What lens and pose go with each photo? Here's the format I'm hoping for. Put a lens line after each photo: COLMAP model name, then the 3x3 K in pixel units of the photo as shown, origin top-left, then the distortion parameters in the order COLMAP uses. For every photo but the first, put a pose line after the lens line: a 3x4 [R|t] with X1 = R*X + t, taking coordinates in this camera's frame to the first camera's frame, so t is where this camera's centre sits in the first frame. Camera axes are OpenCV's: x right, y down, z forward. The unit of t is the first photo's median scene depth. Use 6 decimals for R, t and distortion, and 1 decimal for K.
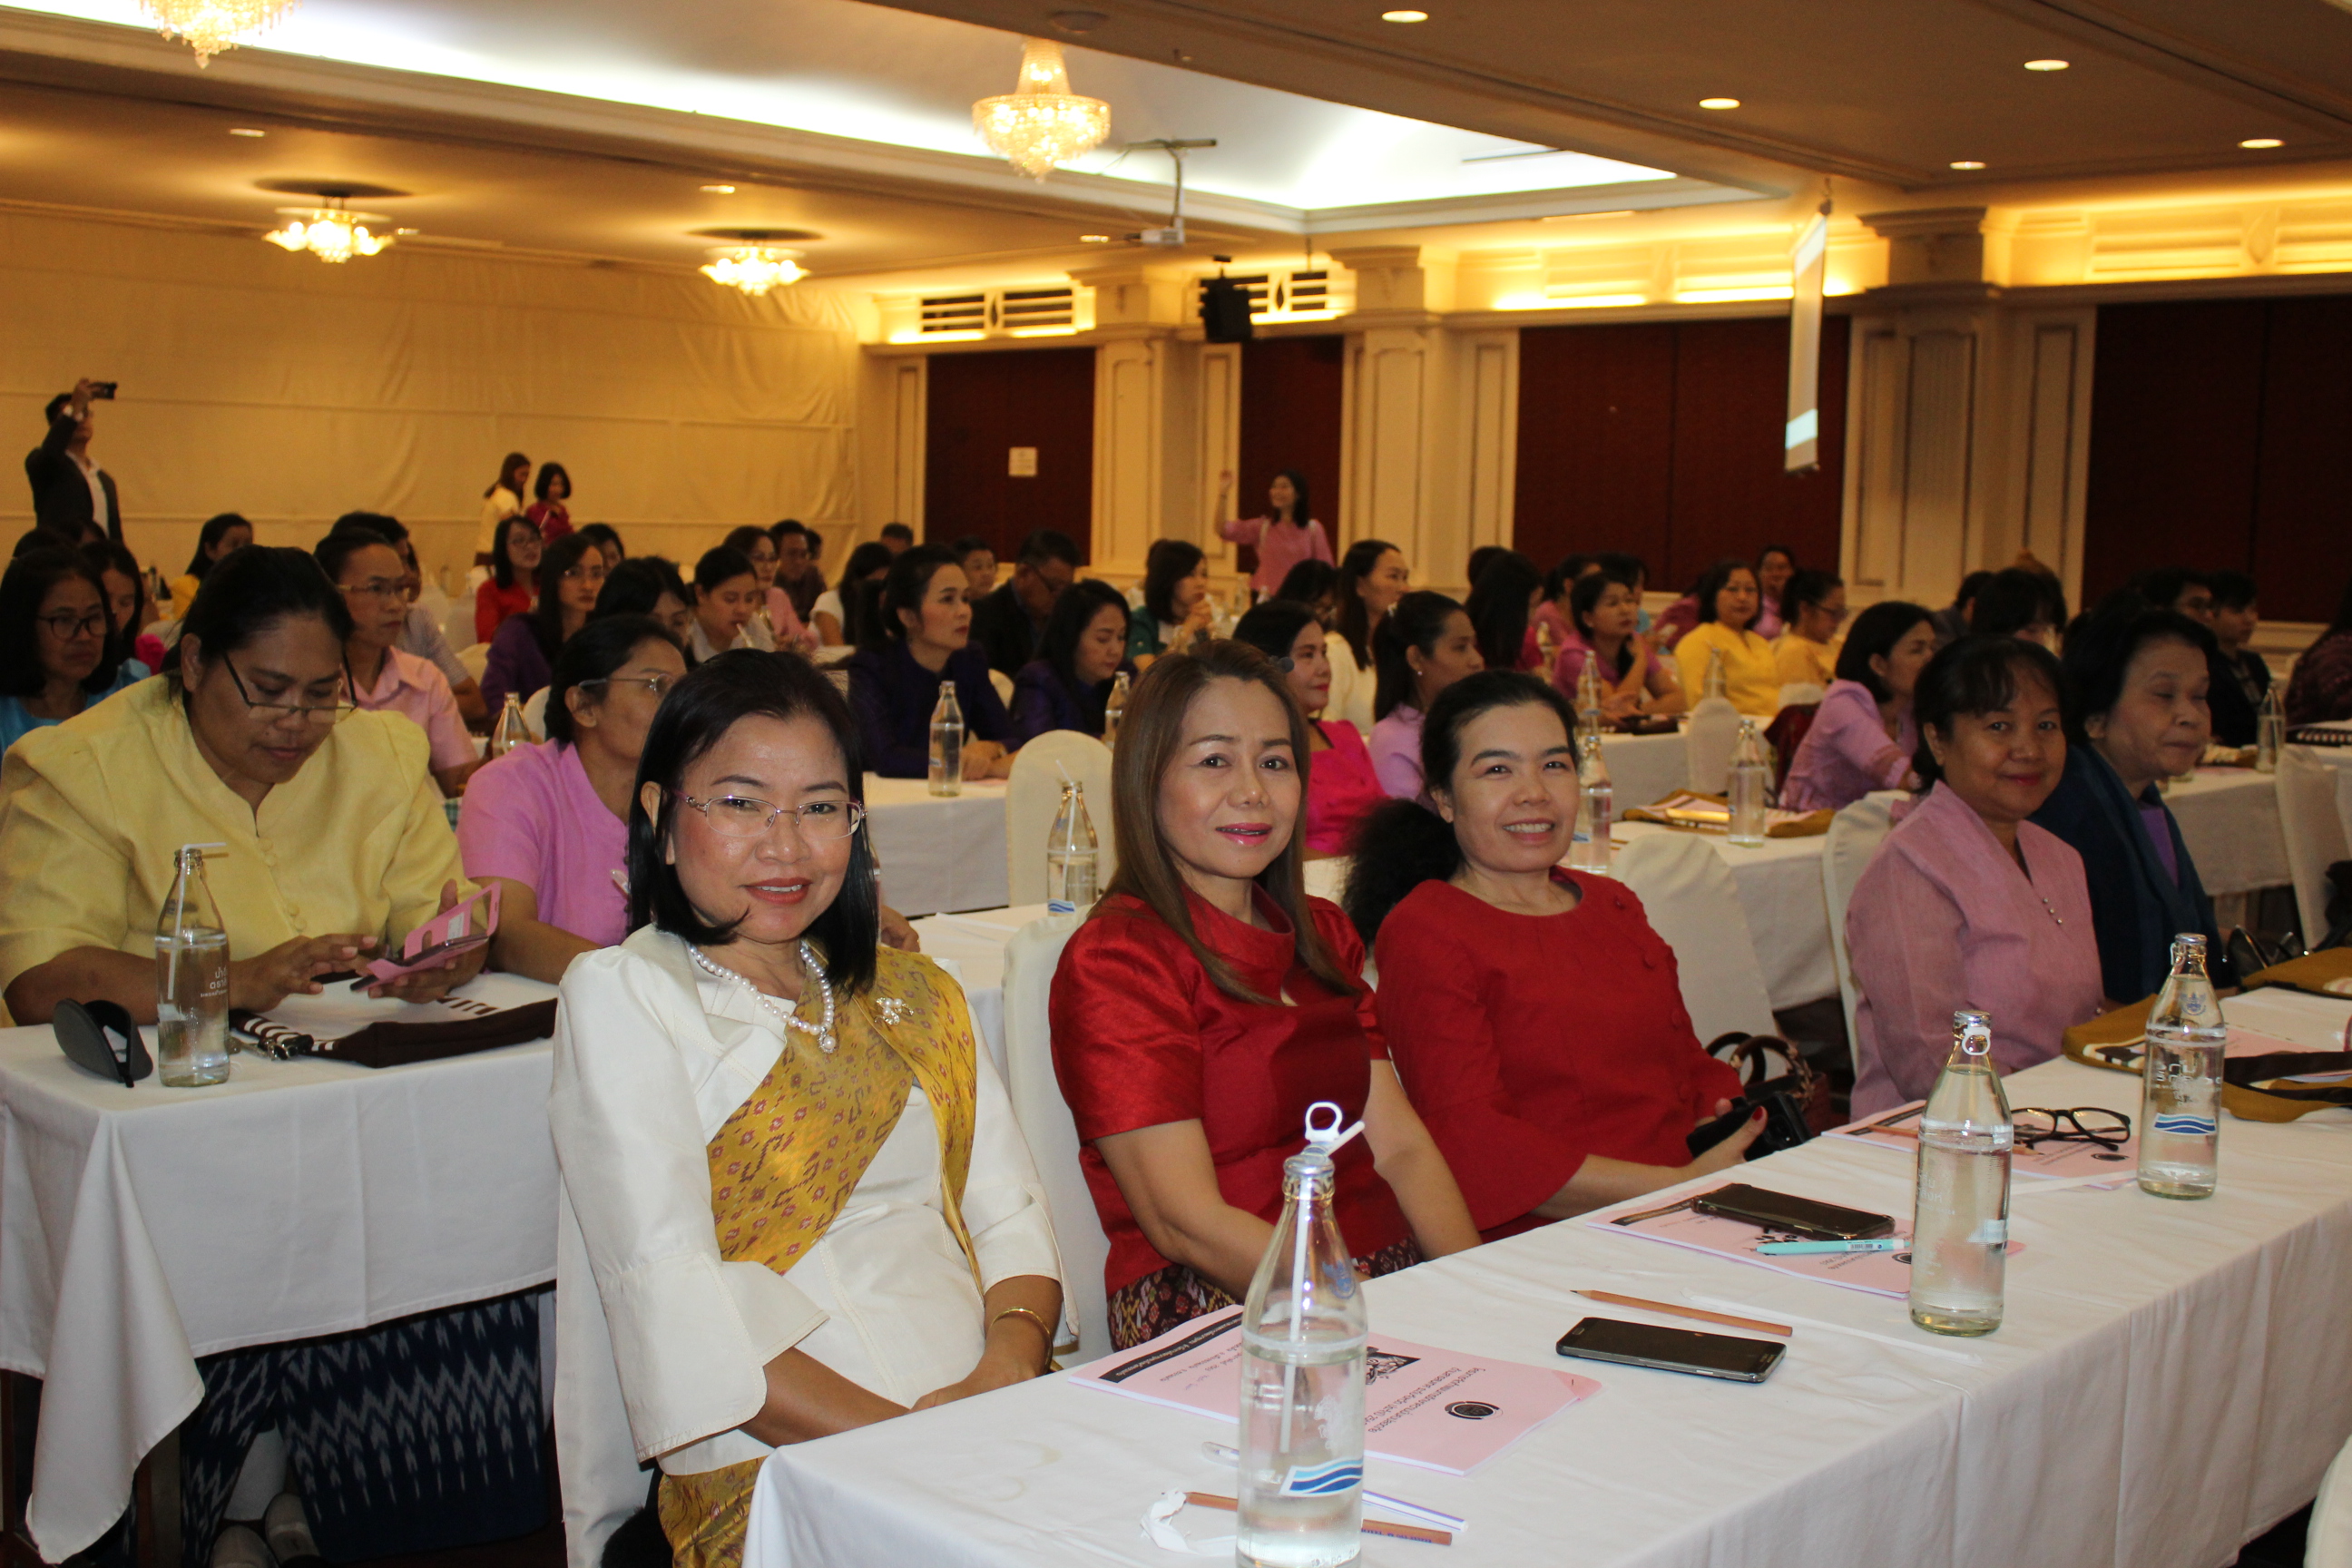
lens RADIAL K [[2538.3, 0, 1164.7], [0, 2538.3, 840.2], [0, 0, 1]] dist [-0.082928, 0.000000]
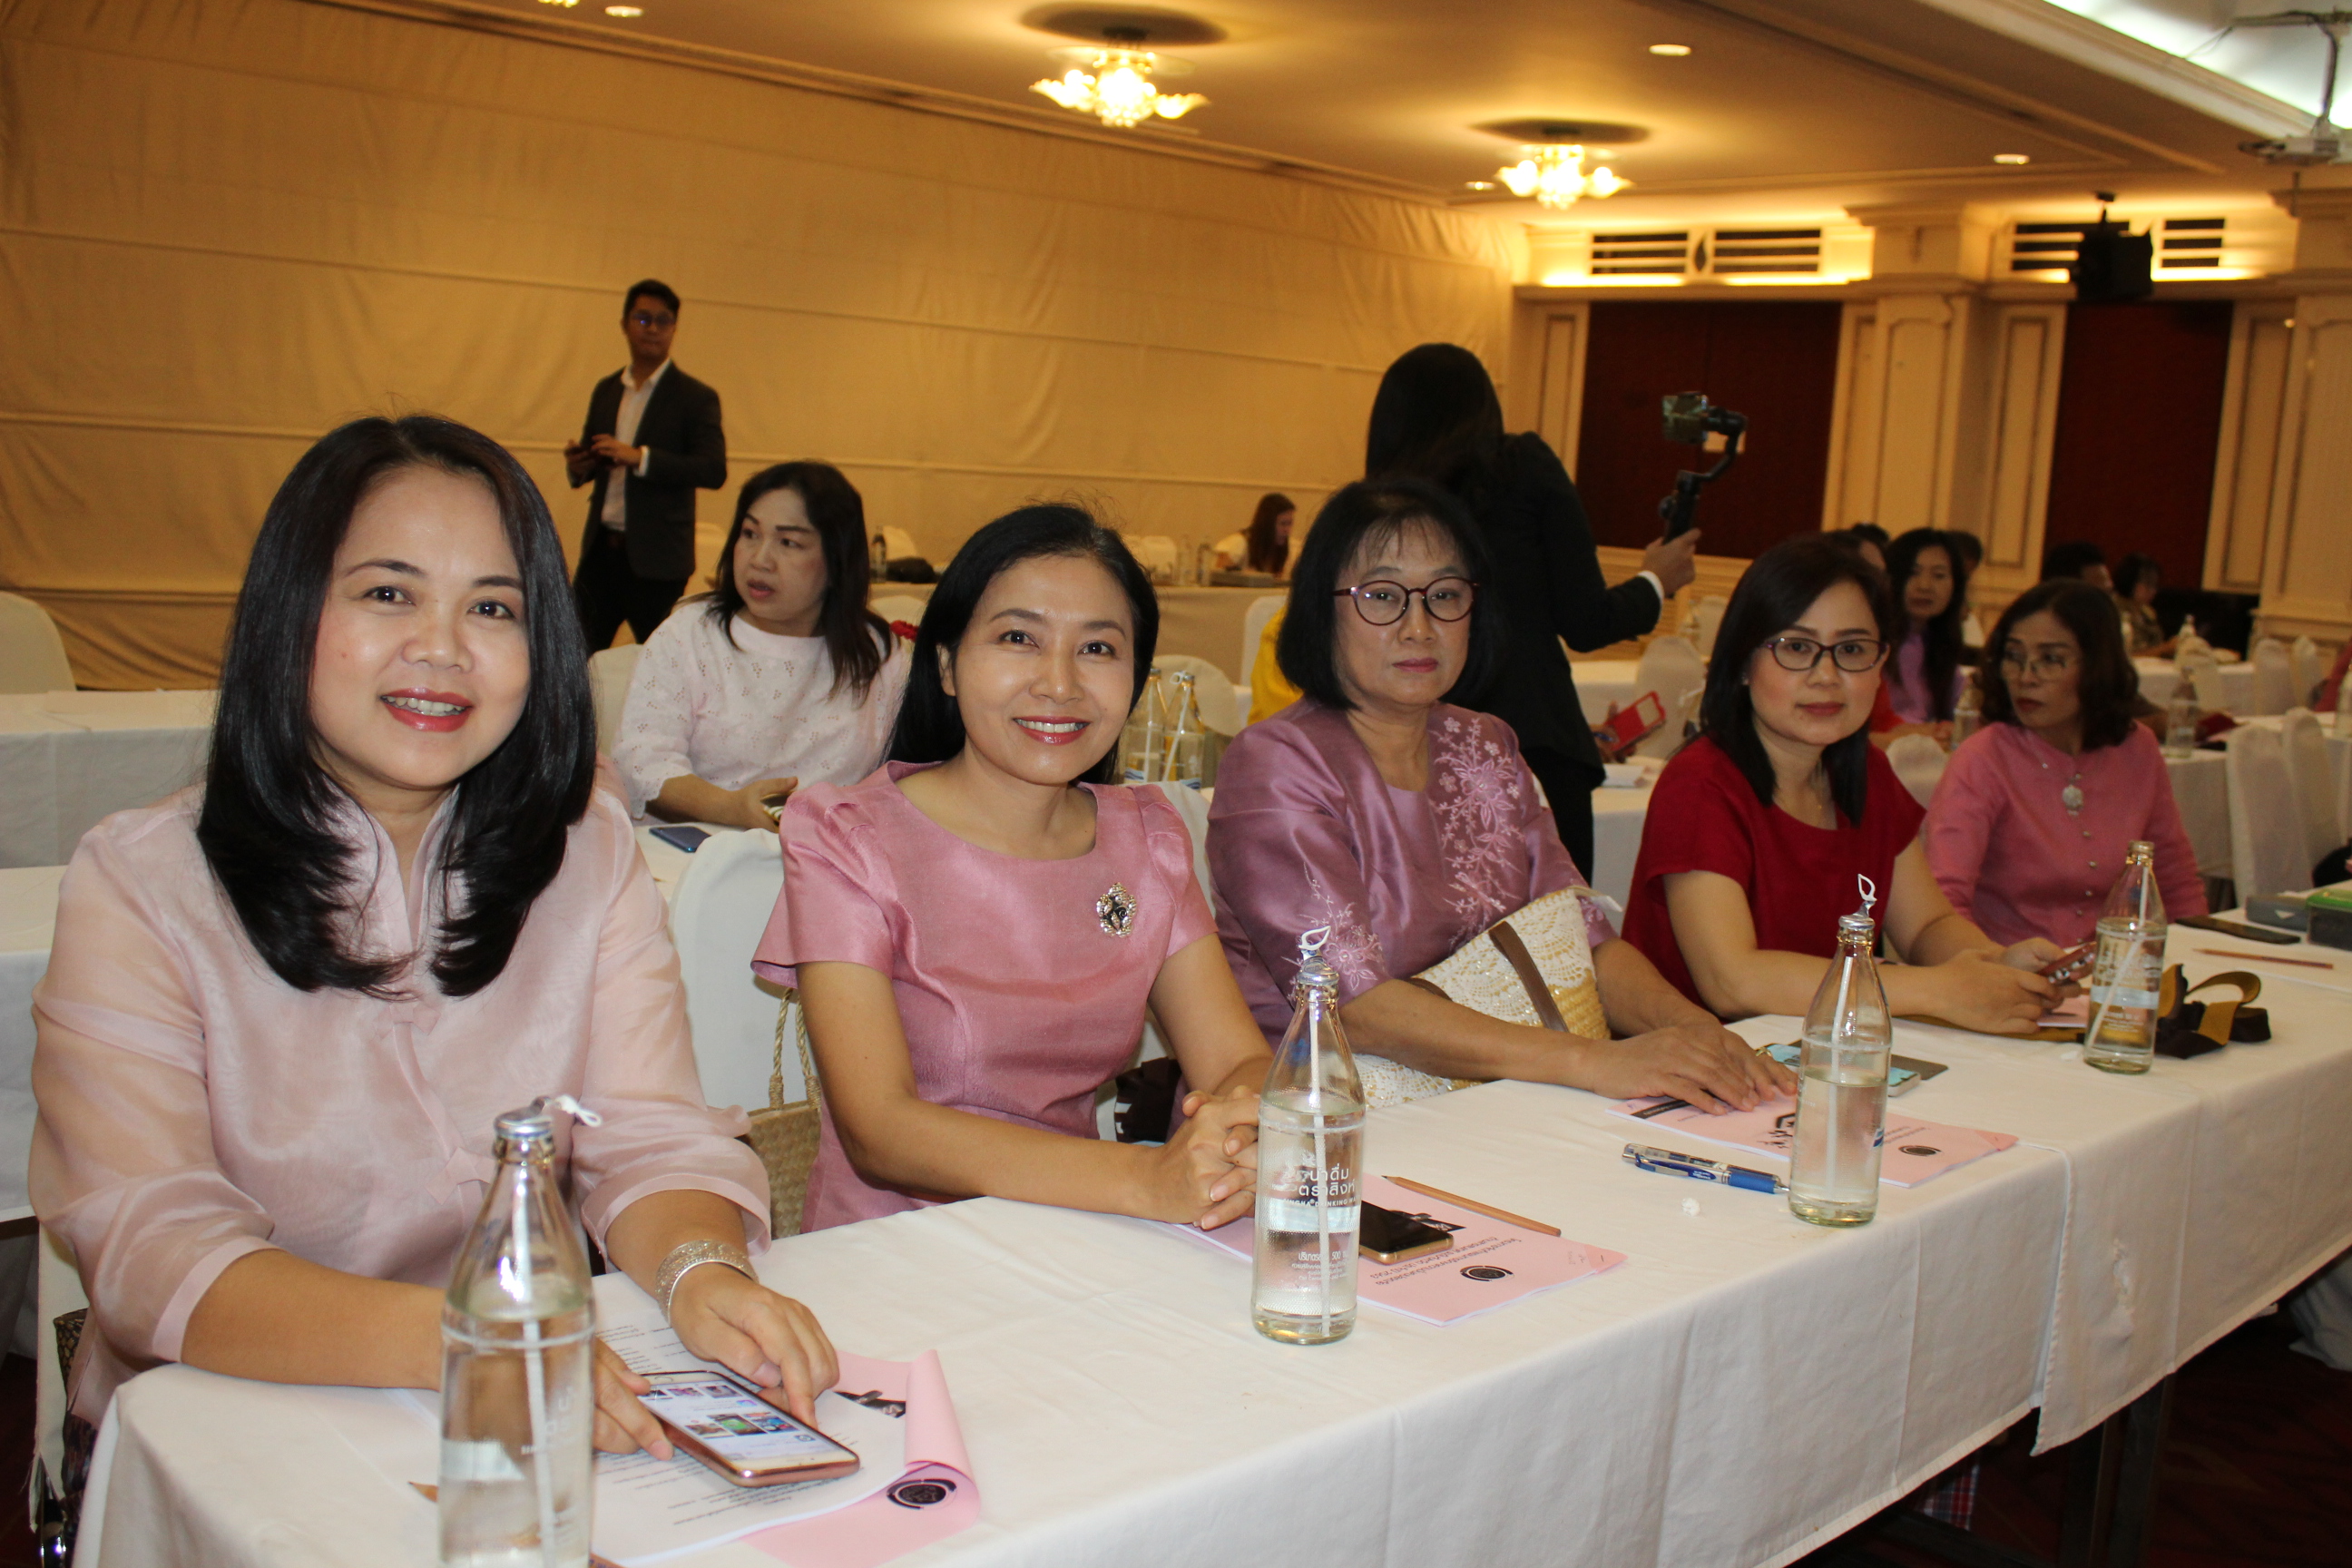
lens RADIAL K [[2266.7, 0, 1183.8], [0, 2266.7, 790.6], [0, 0, 1]] dist [-0.060921, 0.000000]
pose [[0.998565, 0.046327, -0.026869, -0.243149], [-0.045875, 0.998799, 0.017201, -0.042572], [0.027634, -0.015944, 0.999491, 0.289538]]
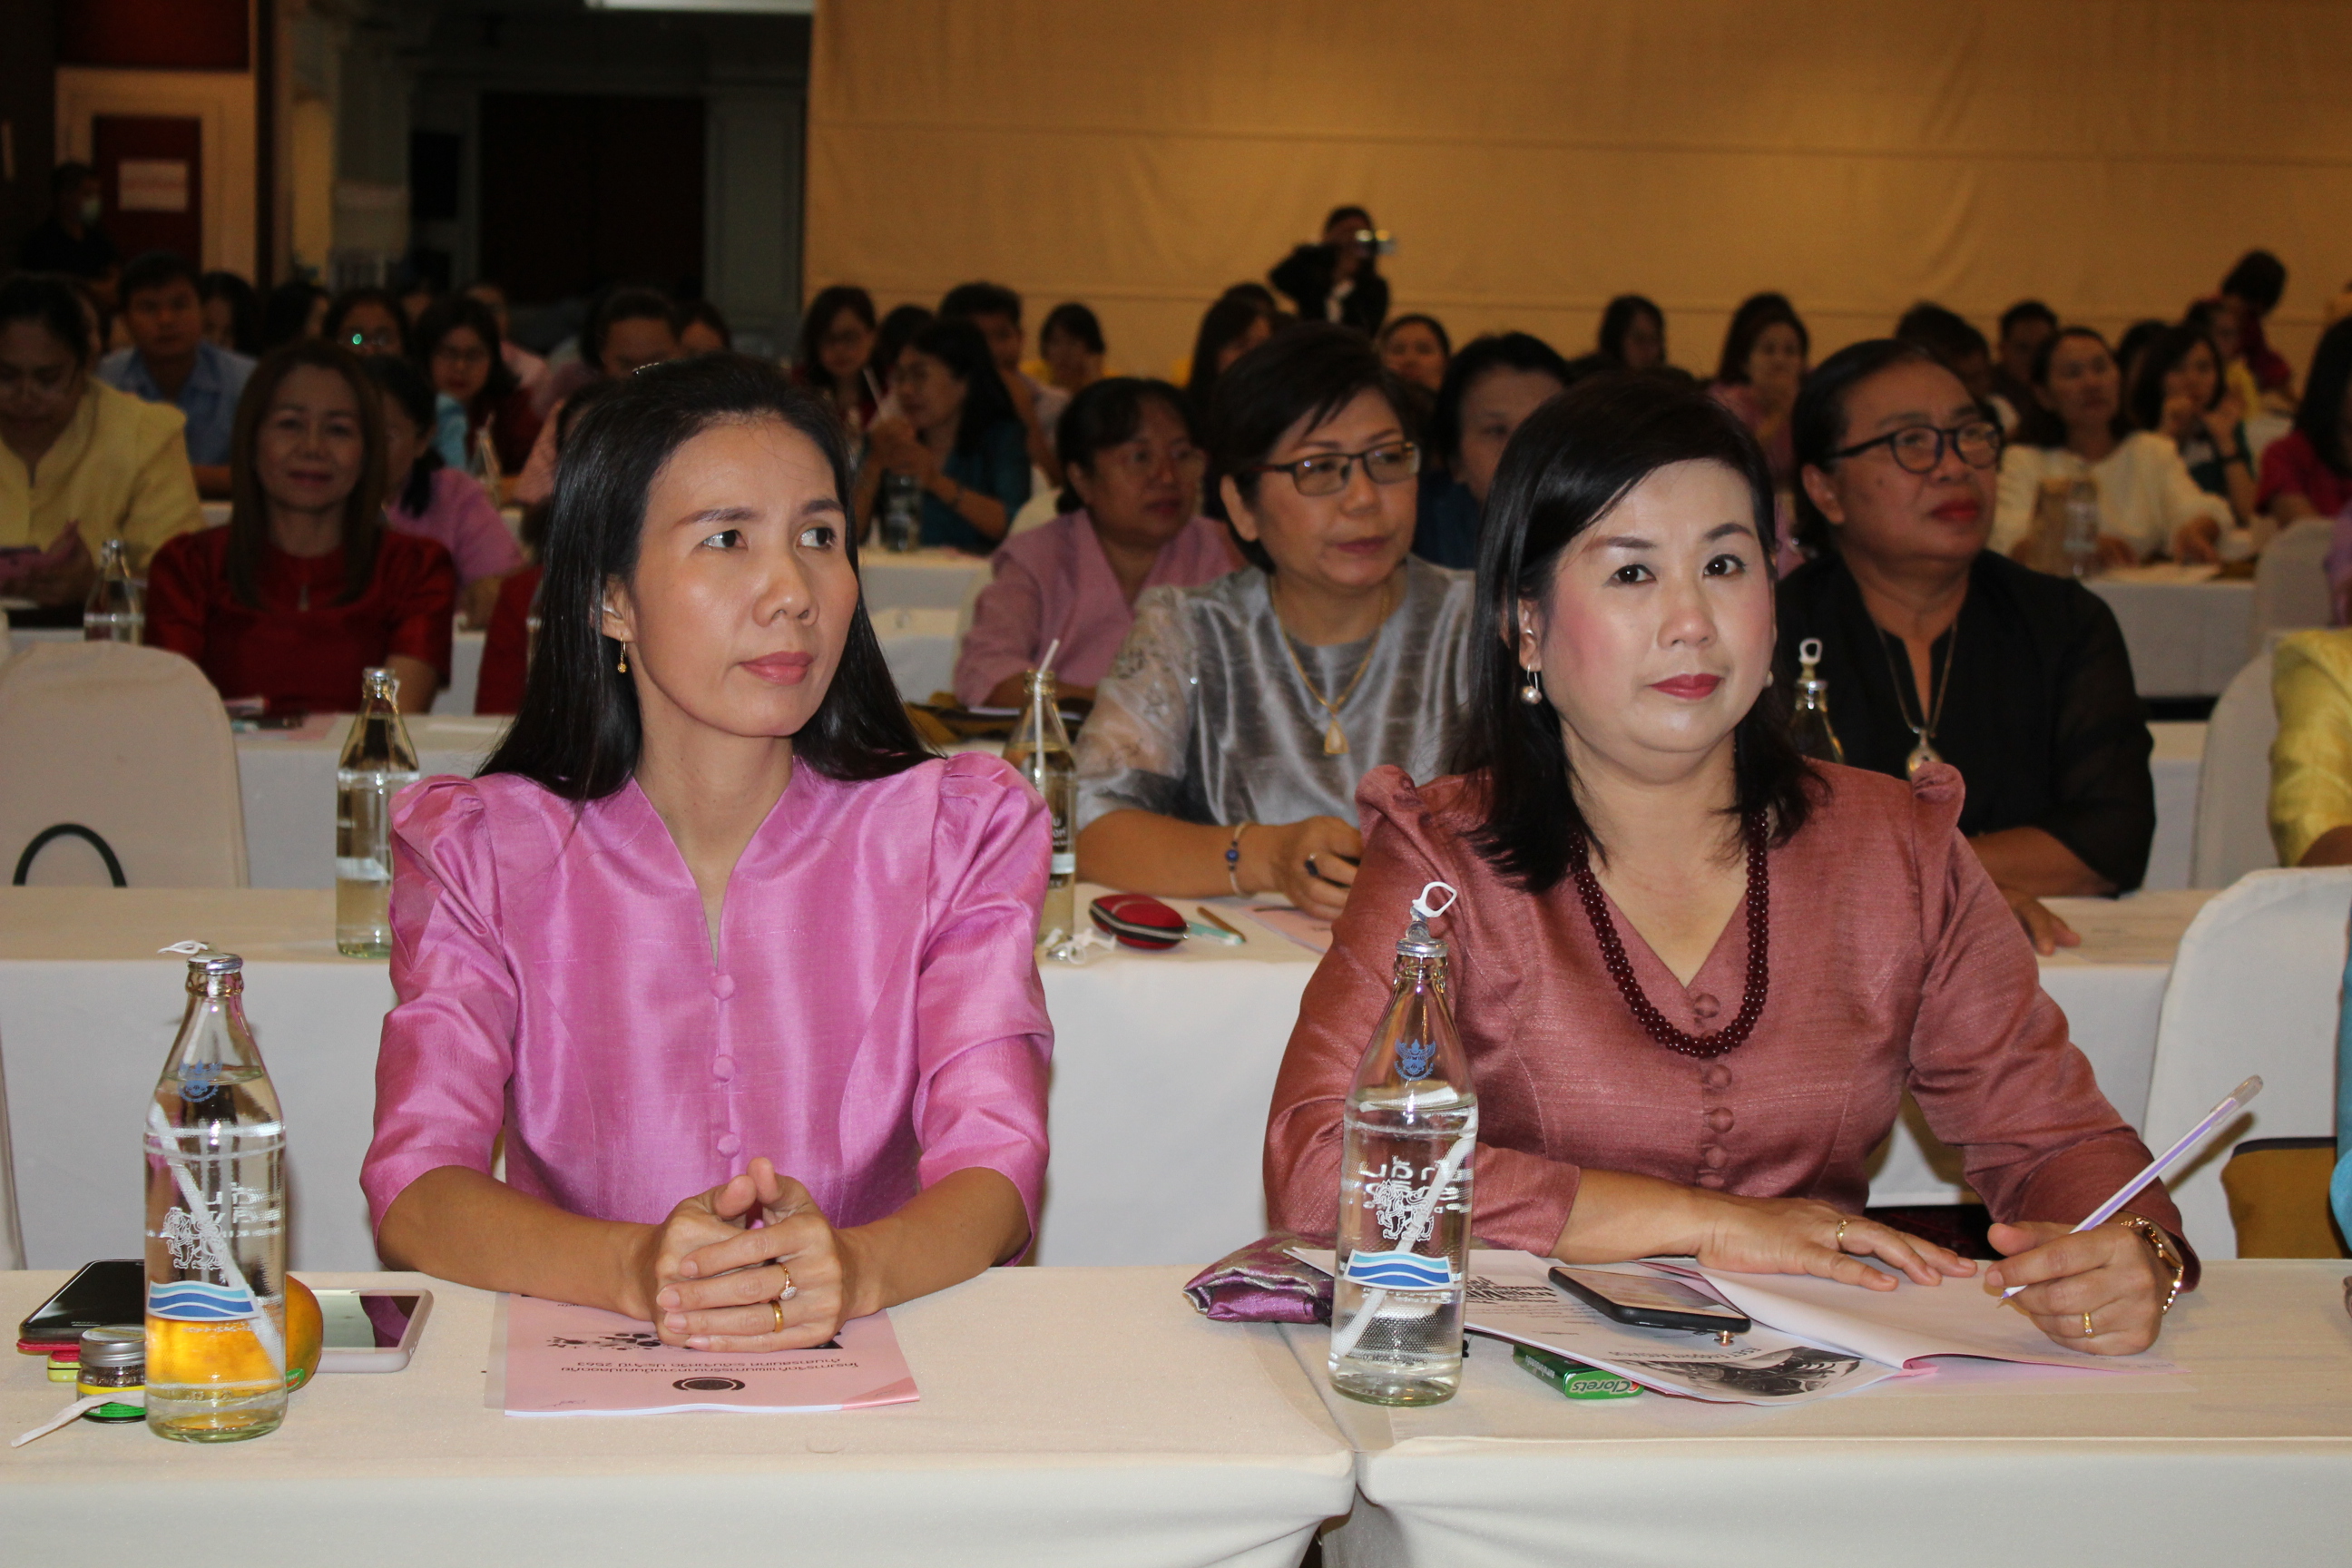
lens RADIAL K [[4330.7, 0, 1170.3], [0, 4330.7, 784.2], [0, 0, 1]] dist [-0.011861, 0.000000]
pose [[0.784748, 0.066276, -0.616262, 0.285041], [-0.081874, 0.996638, 0.002926, 0.017420], [0.614384, 0.048159, 0.787536, -0.068569]]
